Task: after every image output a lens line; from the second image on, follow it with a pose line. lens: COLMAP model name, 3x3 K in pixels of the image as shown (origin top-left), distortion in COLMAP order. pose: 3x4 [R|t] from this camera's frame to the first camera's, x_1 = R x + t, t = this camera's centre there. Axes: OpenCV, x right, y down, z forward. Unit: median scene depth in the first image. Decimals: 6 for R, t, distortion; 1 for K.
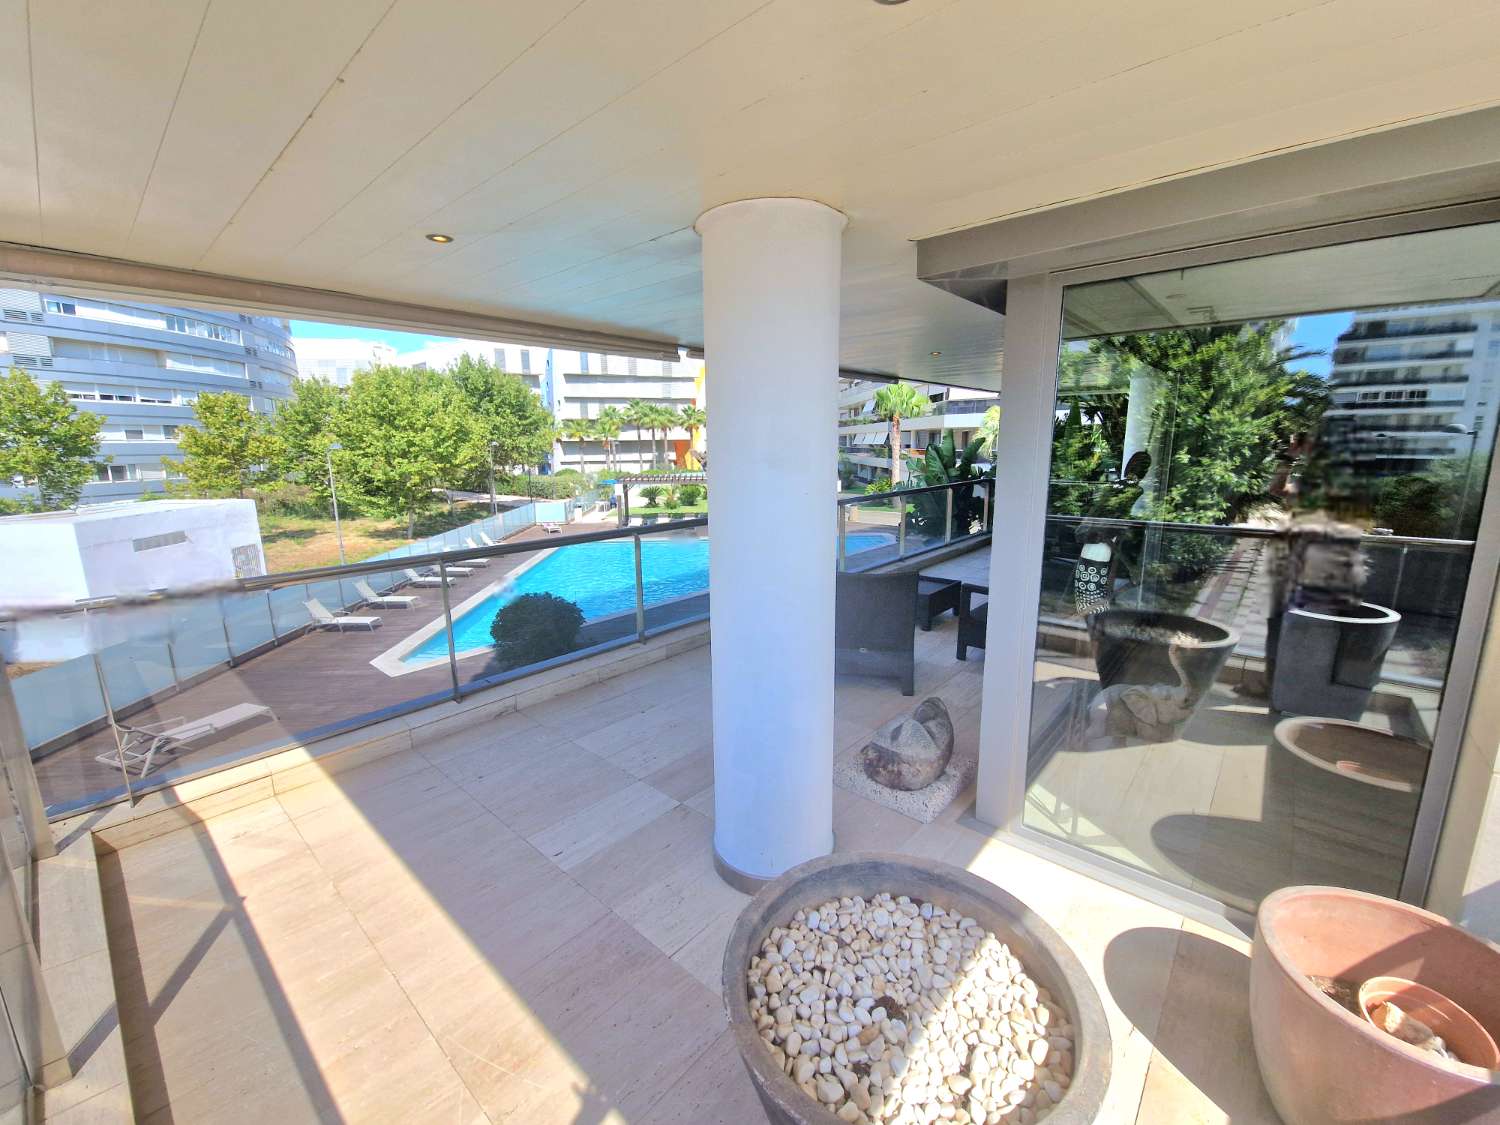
lens RADIAL K [[634.9, 0, 763.6], [0, 634.9, 565.3], [0, 0, 1]] dist [0.001491, -0.000361]
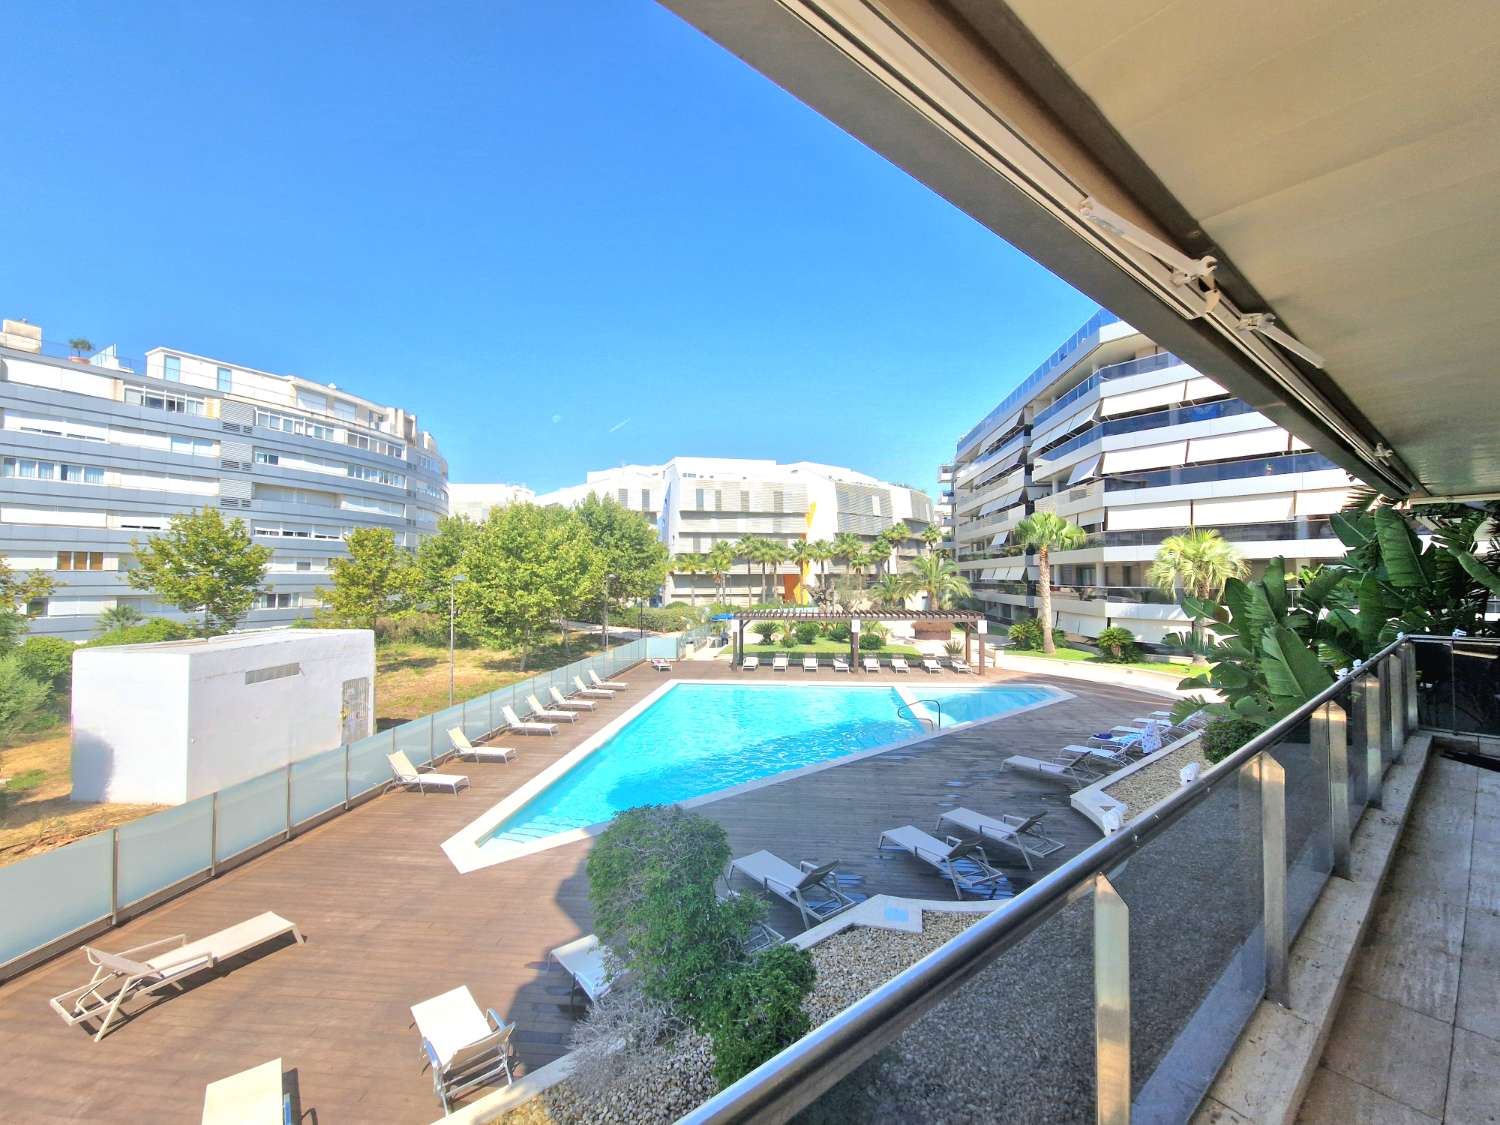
lens RADIAL K [[606.3, 0, 750.0], [0, 606.3, 562.5], [0, 0, 1]] dist [0.002740, -0.004781]
pose [[0.985957, 0.002841, -0.166976, -0.049488], [-0.038476, 0.976821, -0.210573, -0.020179], [0.162507, 0.214040, 0.963212, 0.111821]]
